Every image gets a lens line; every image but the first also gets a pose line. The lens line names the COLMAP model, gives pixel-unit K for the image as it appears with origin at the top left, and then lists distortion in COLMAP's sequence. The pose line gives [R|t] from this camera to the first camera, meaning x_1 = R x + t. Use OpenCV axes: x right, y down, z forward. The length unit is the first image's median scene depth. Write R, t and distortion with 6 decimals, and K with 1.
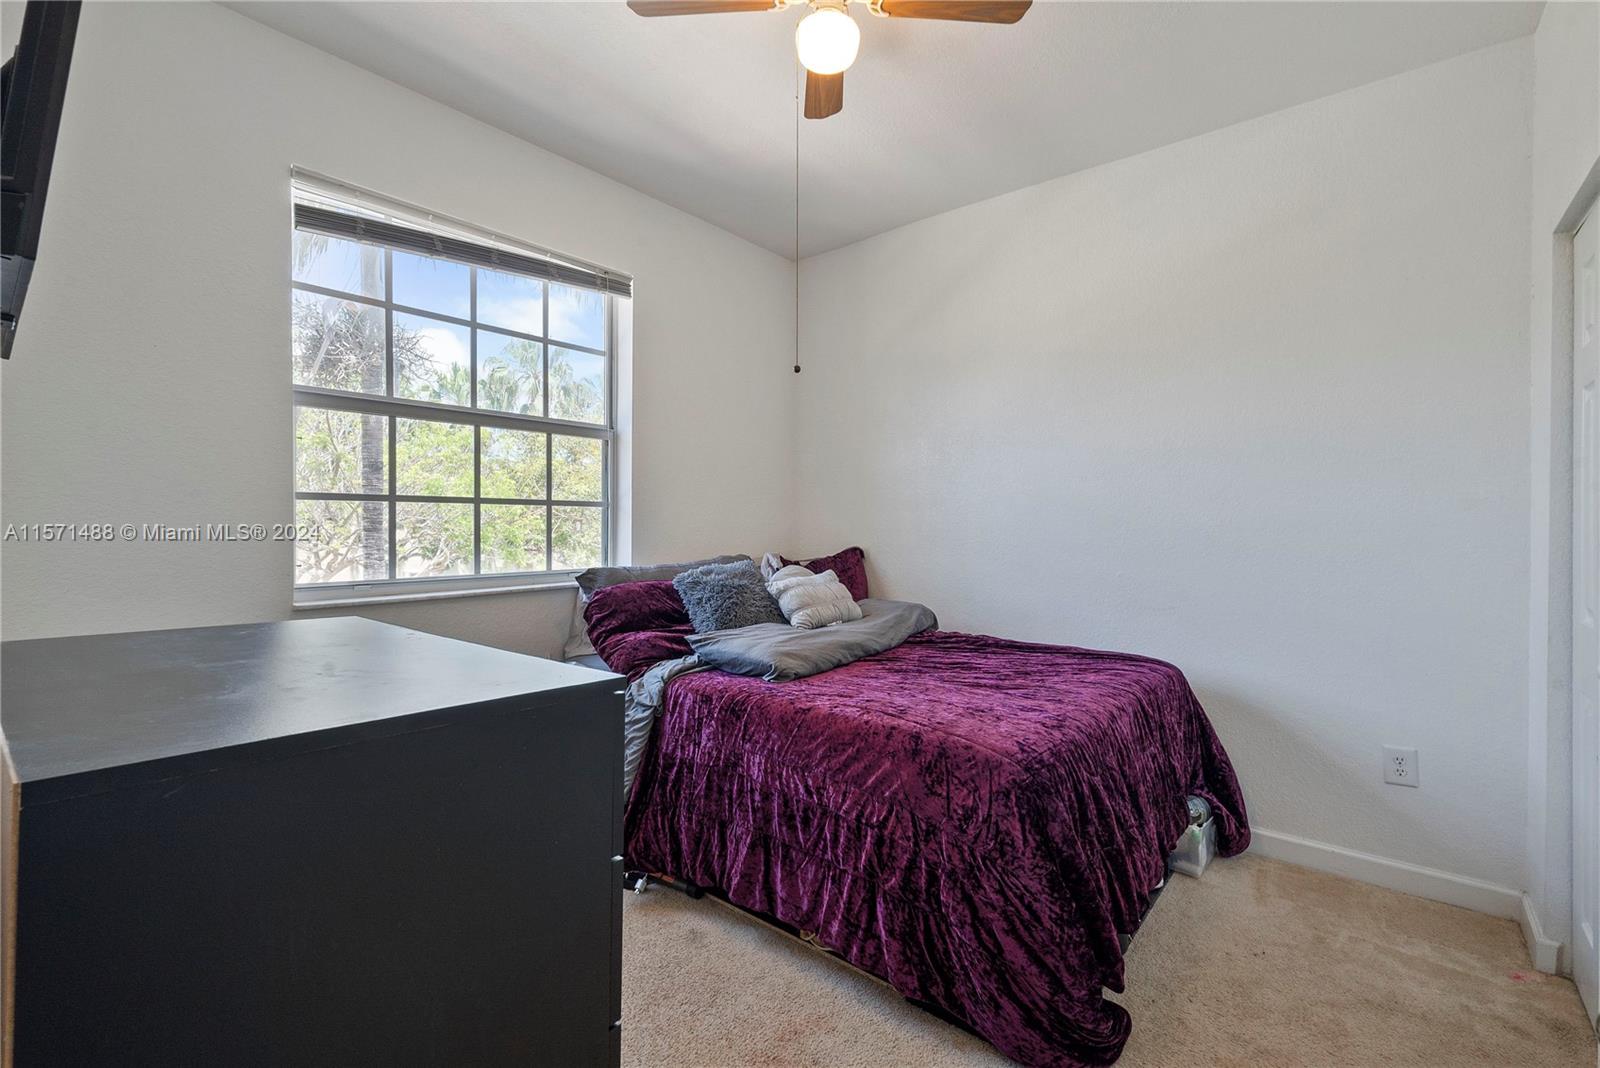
lens RADIAL K [[705.1, 0, 802.2], [0, 705.1, 524.6], [0, 0, 1]] dist [-0.000656, -0.000469]
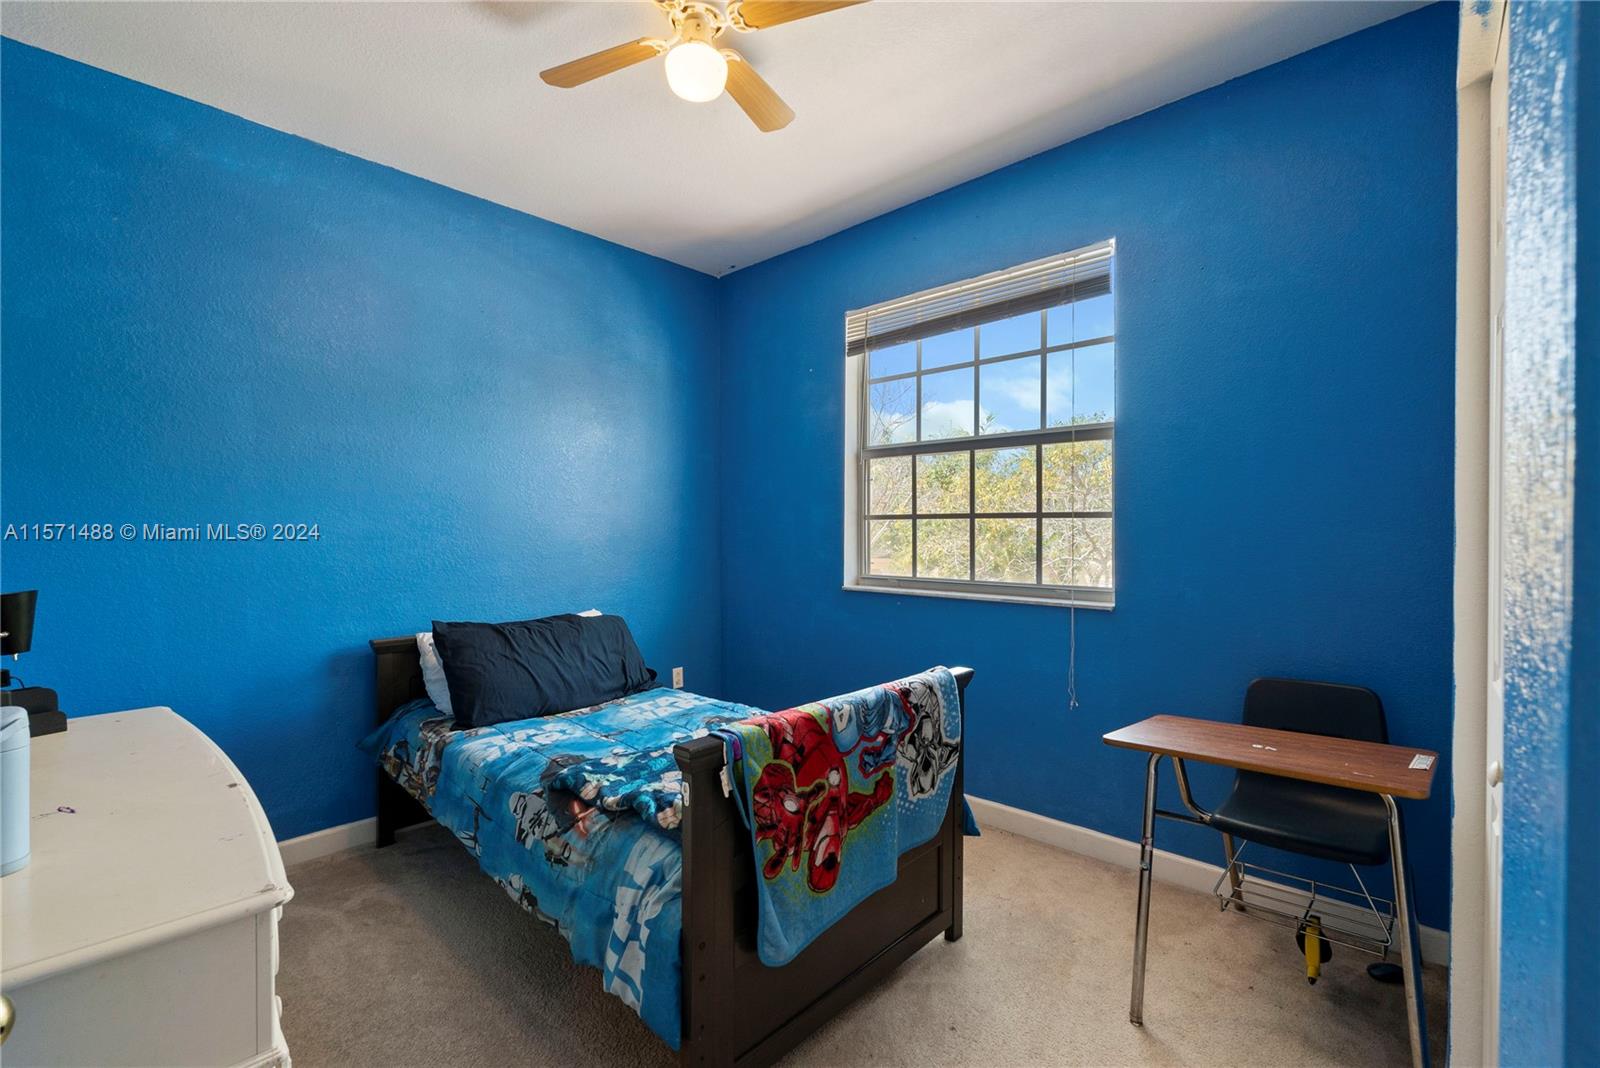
lens RADIAL K [[705.1, 0, 802.2], [0, 705.1, 524.6], [0, 0, 1]] dist [-0.000656, -0.000469]
pose [[-0.055424, -0.019858, -0.998265, 0.710263], [-0.007463, 0.999783, -0.019474, 0.004456], [0.998435, 0.006371, -0.055560, 0.799216]]
